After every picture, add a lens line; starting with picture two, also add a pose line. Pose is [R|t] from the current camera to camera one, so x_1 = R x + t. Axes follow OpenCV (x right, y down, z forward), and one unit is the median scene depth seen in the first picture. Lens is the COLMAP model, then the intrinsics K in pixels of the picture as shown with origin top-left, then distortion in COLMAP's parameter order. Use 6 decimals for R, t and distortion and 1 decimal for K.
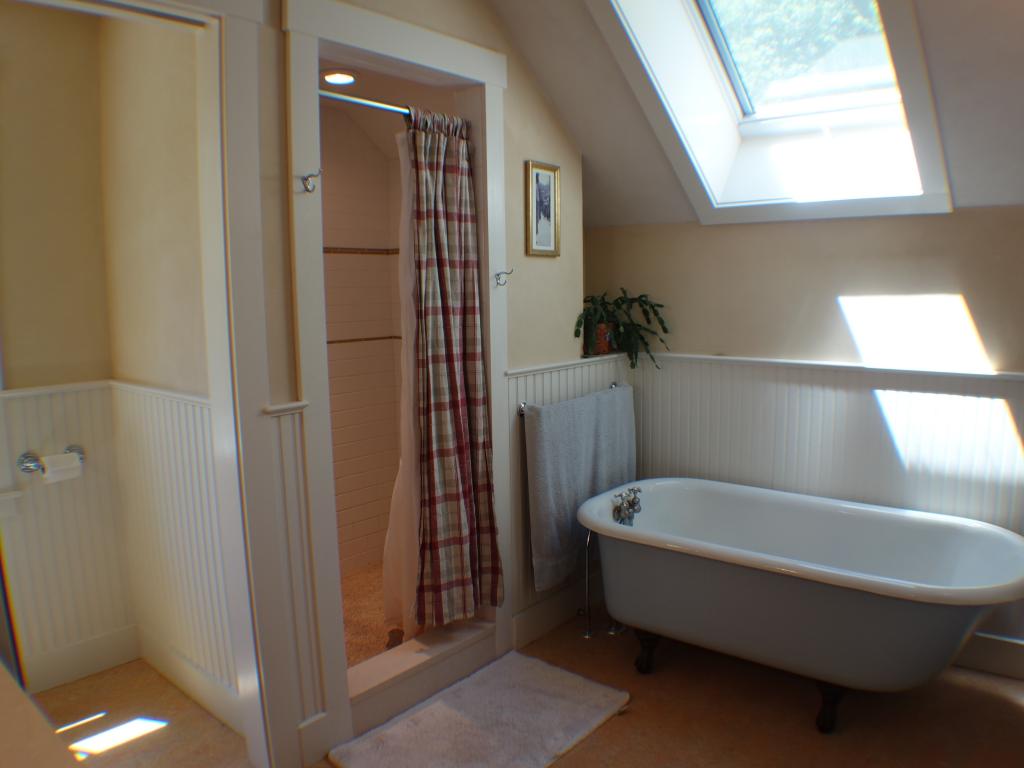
lens RADIAL K [[748.0, 0, 512.0], [0, 748.0, 384.0], [0, 0, 1]] dist [-0.147479, 0.014756]
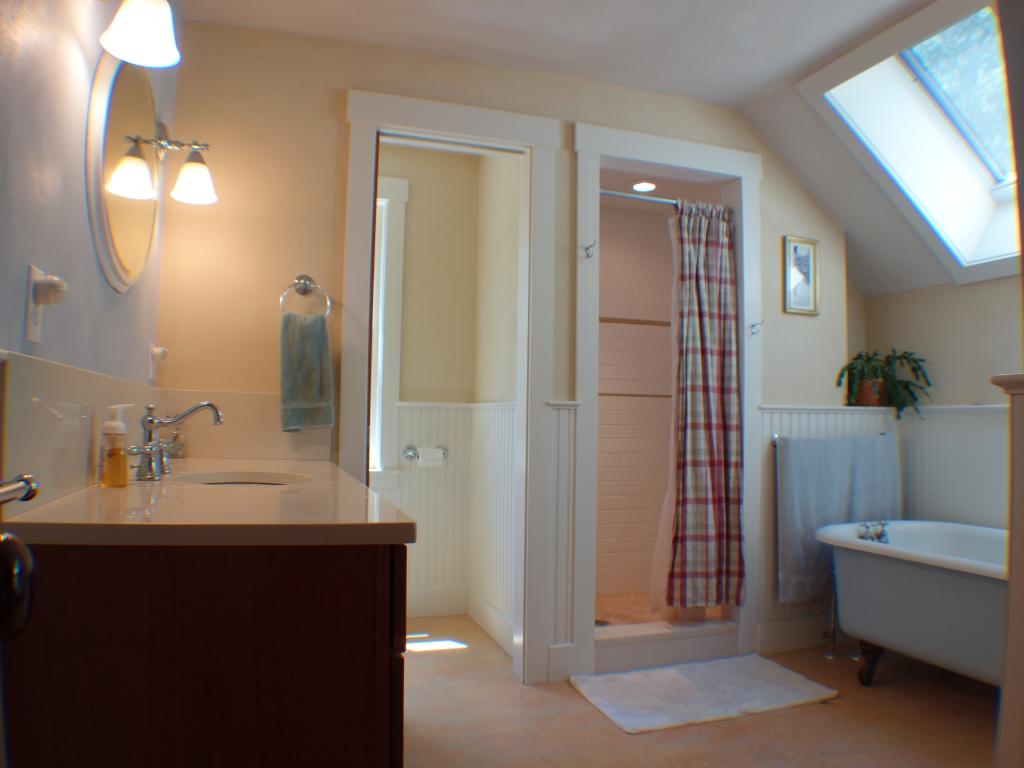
lens RADIAL K [[748.0, 0, 512.0], [0, 748.0, 384.0], [0, 0, 1]] dist [-0.147479, 0.014756]
pose [[0.851929, 0.002477, -0.523651, 0.288227], [-0.096152, 0.983727, -0.151777, 0.176659], [0.514754, 0.179654, 0.838304, -0.213347]]
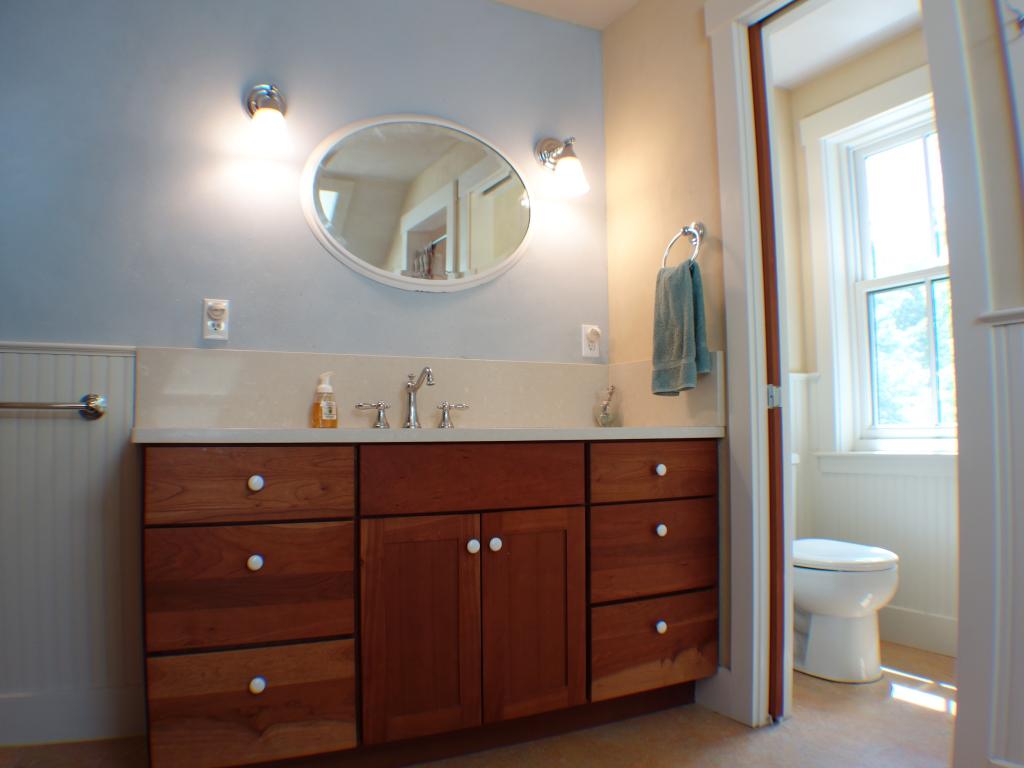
lens RADIAL K [[748.0, 0, 512.0], [0, 748.0, 384.0], [0, 0, 1]] dist [-0.147479, 0.014756]
pose [[-0.381748, -0.043812, -0.923227, 0.443407], [-0.107660, 0.994184, -0.002662, 0.129017], [0.917975, 0.098378, -0.384245, 0.636610]]
